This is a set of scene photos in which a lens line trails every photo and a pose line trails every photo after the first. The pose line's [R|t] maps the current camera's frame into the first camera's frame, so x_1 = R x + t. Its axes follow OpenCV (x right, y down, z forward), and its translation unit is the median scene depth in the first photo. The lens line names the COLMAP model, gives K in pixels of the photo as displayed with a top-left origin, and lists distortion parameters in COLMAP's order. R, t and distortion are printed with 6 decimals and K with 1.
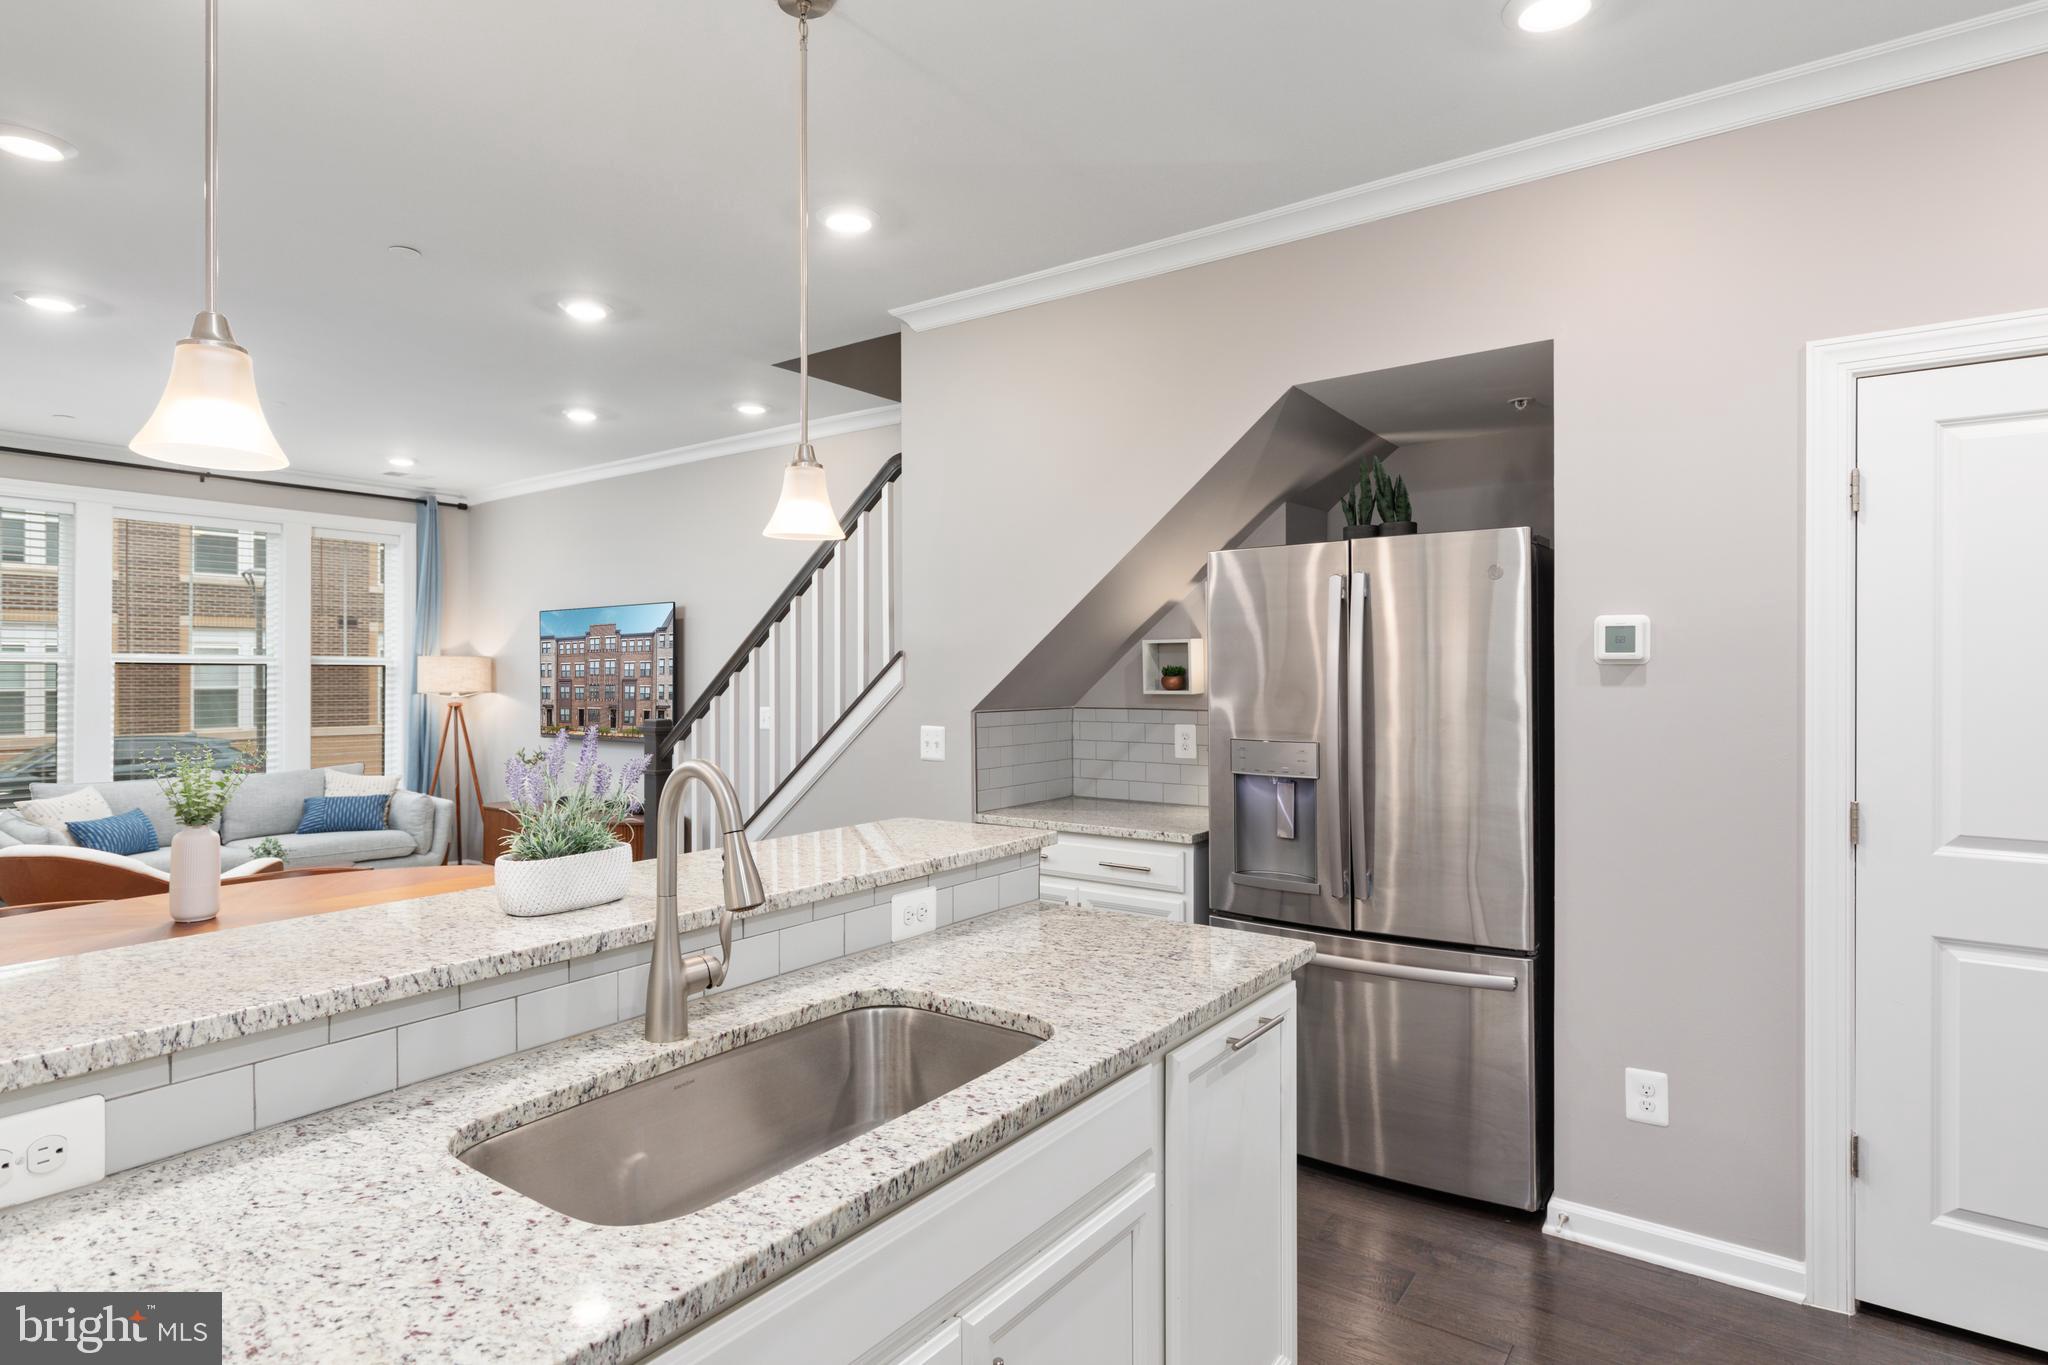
lens RADIAL K [[1089.8, 0, 1061.5], [0, 1089.8, 623.9], [0, 0, 1]] dist [-0.000072, -0.000838]
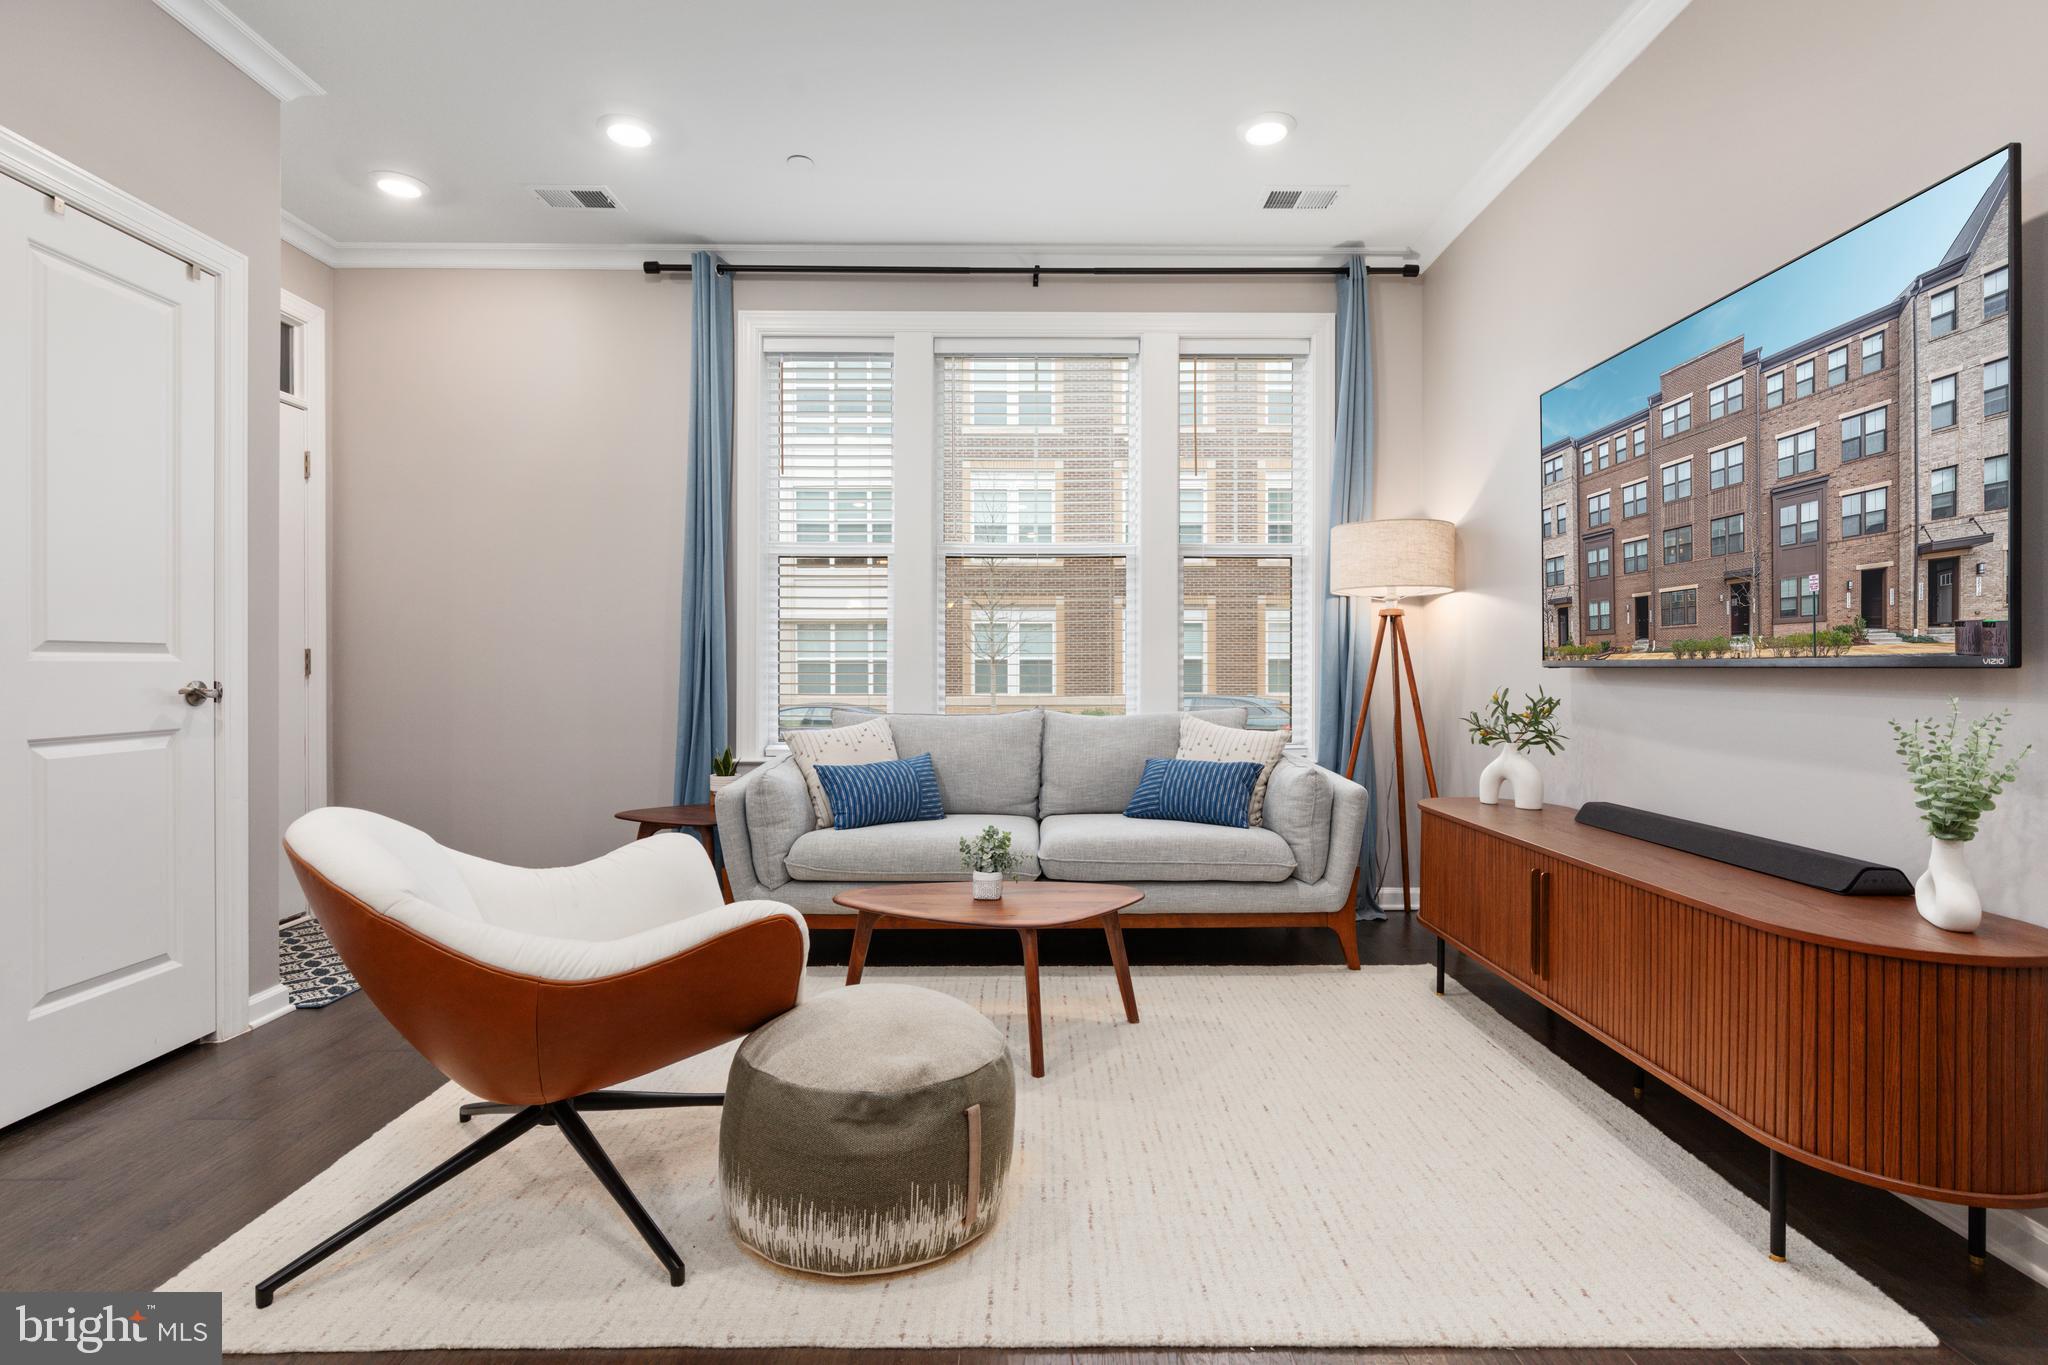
lens RADIAL K [[1002.2, 0, 1015.9], [0, 1002.2, 662.7], [0, 0, 1]] dist [0.013558, -0.002009]
pose [[0.563588, 0.005099, -0.826040, -0.265685], [0.028947, 0.999245, 0.025917, 0.086779], [0.825548, -0.038518, 0.563015, 0.604670]]
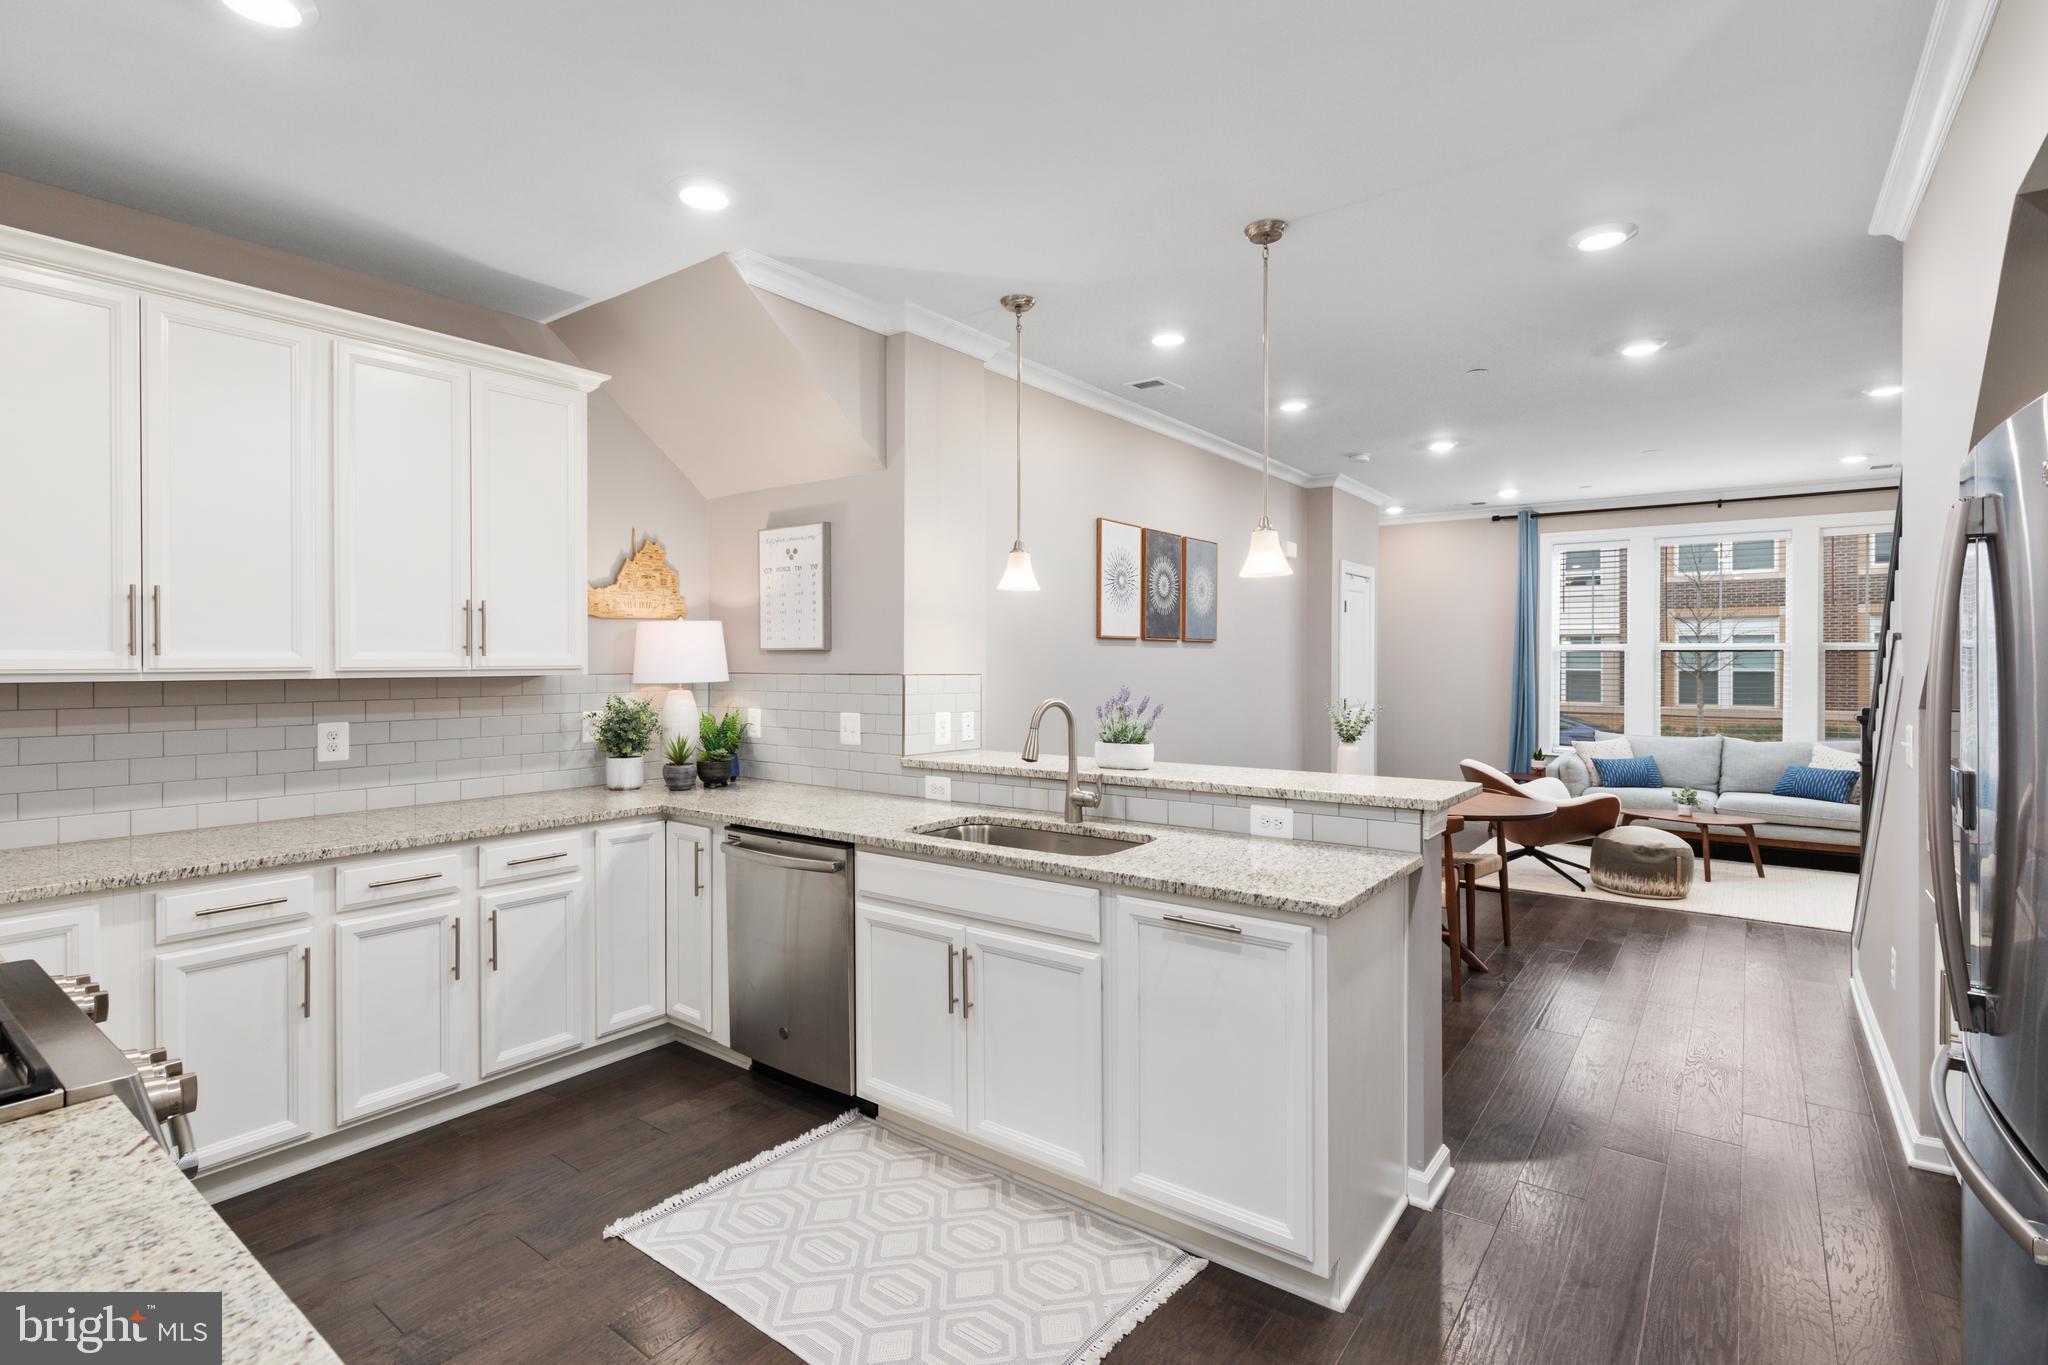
lens RADIAL K [[1002.2, 0, 1016.7], [0, 1002.2, 665.1], [0, 0, 1]] dist [0.013558, -0.002009]
pose [[-0.024770, 0.015613, -0.999571, 0.373767], [0.040428, 0.999076, 0.014603, 0.005255], [0.998875, -0.040049, -0.025378, 0.209379]]
